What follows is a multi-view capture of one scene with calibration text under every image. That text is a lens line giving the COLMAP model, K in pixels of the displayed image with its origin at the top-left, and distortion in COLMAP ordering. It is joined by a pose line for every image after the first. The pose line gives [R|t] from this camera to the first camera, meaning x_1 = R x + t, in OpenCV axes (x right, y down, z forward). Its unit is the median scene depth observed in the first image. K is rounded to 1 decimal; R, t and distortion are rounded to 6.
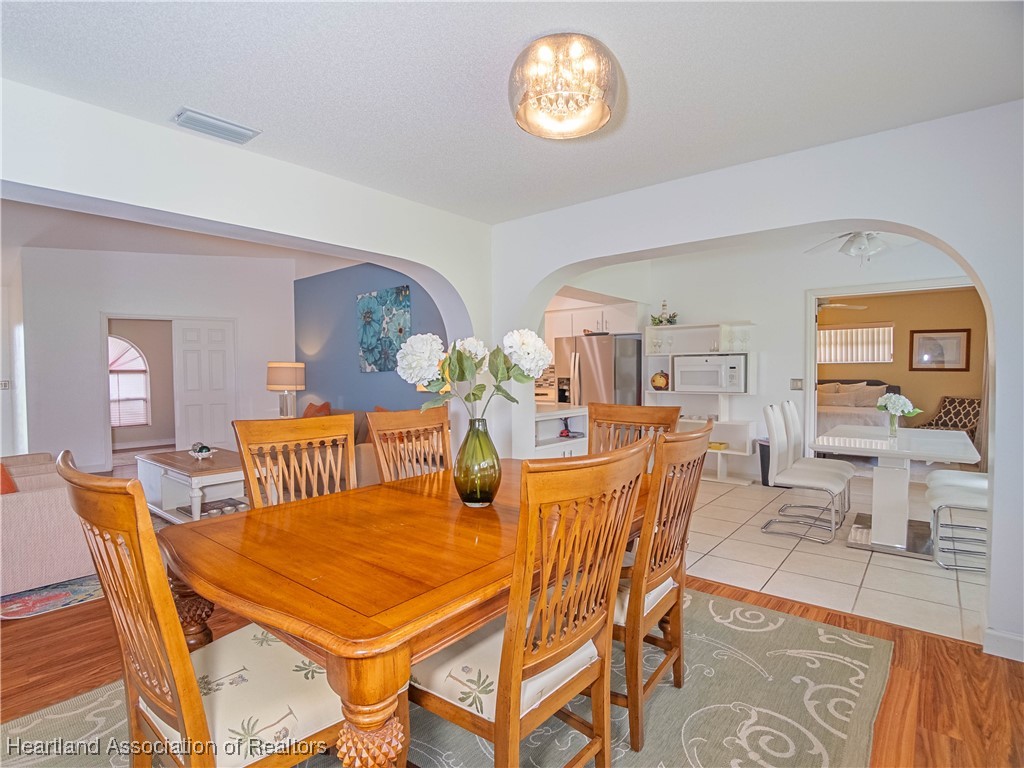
lens RADIAL K [[517.3, 0, 518.1], [0, 517.3, 383.8], [0, 0, 1]] dist [-0.024210, 0.000214]
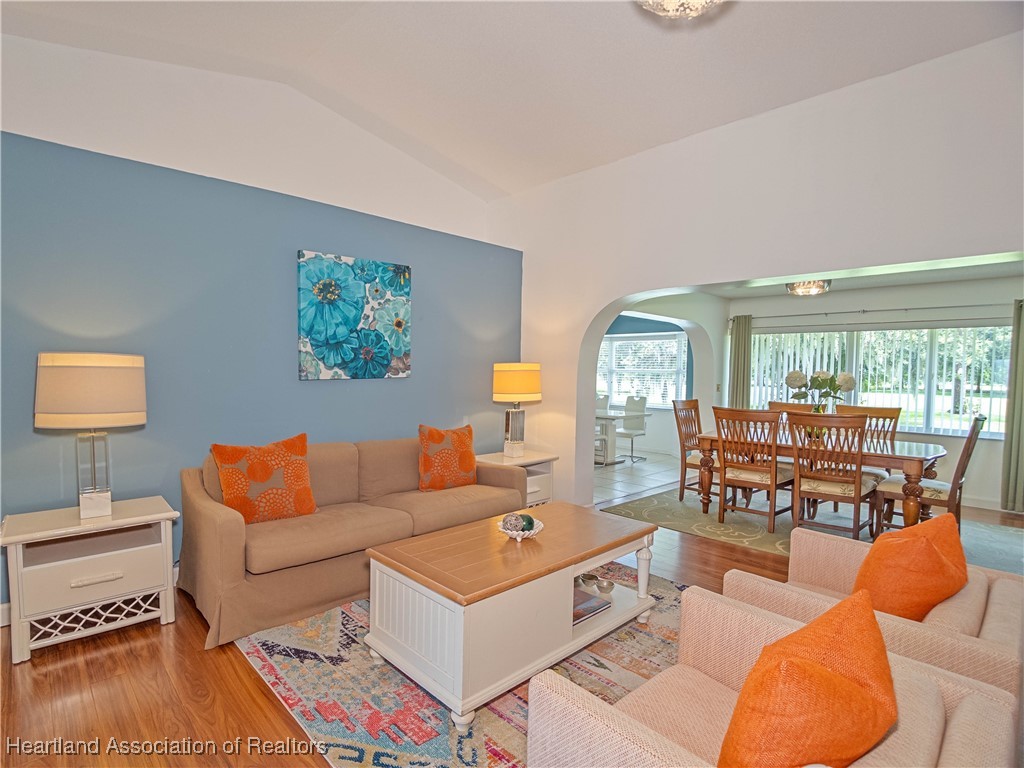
lens RADIAL K [[517.3, 0, 511.3], [0, 517.3, 393.0], [0, 0, 1]] dist [-0.024210, 0.000214]
pose [[0.121510, -0.037018, 0.991900, -0.937541], [0.002054, 0.999312, 0.037043, -0.030472], [-0.992588, -0.002464, 0.121503, 0.737591]]
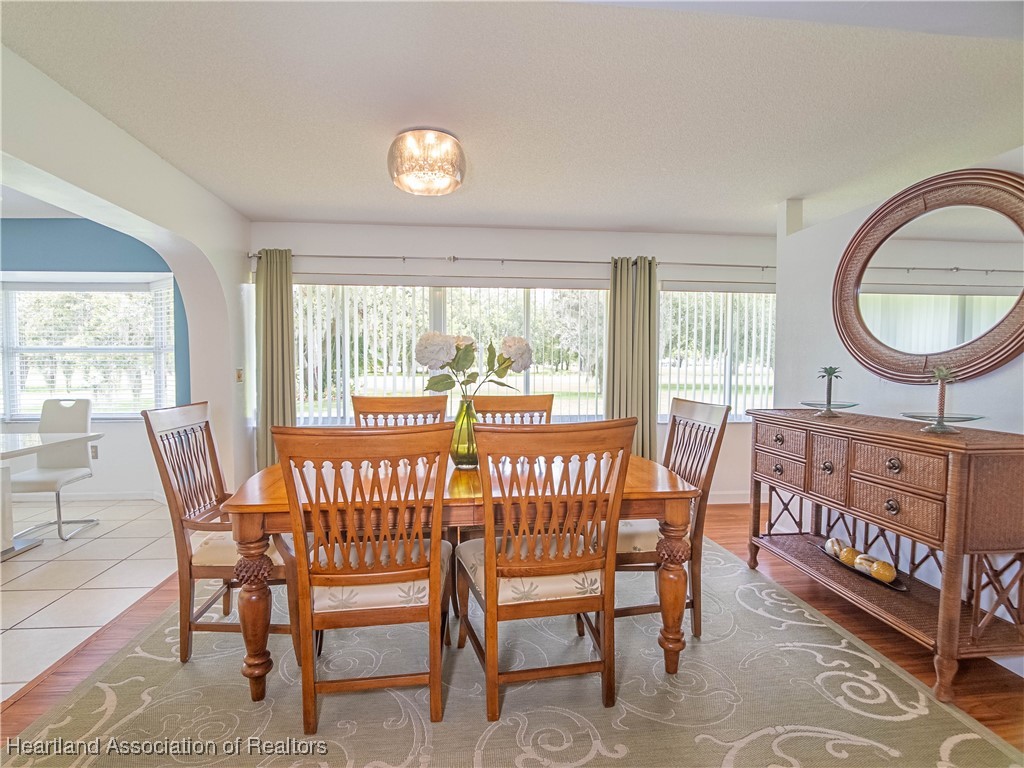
lens RADIAL K [[517.3, 0, 502.3], [0, 517.3, 388.4], [0, 0, 1]] dist [-0.024210, 0.000214]
pose [[-0.703017, -0.030785, 0.710506, -0.363389], [0.016255, 0.998106, 0.059329, -0.013053], [-0.710987, 0.053259, -0.701186, 0.623106]]
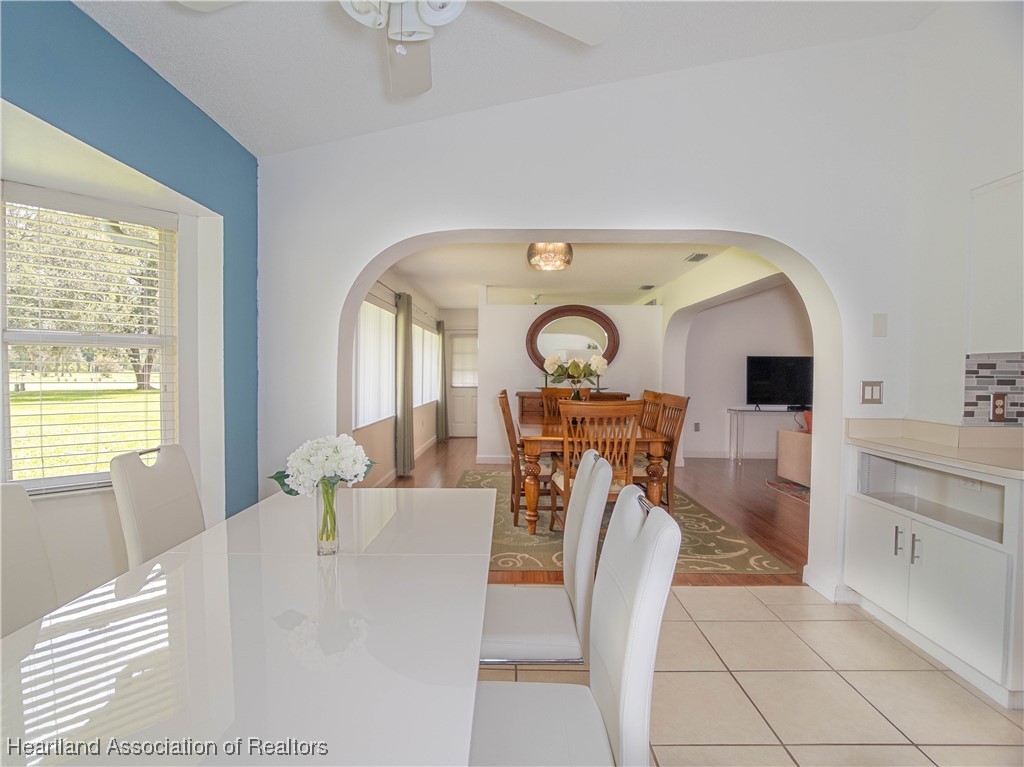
lens RADIAL K [[517.3, 0, 510.2], [0, 517.3, 385.2], [0, 0, 1]] dist [-0.024210, 0.000214]
pose [[-0.784240, 0.011436, -0.620352, 0.583343], [-0.017956, 0.998993, 0.041117, -0.018283], [0.620197, 0.043385, -0.783245, 0.934294]]
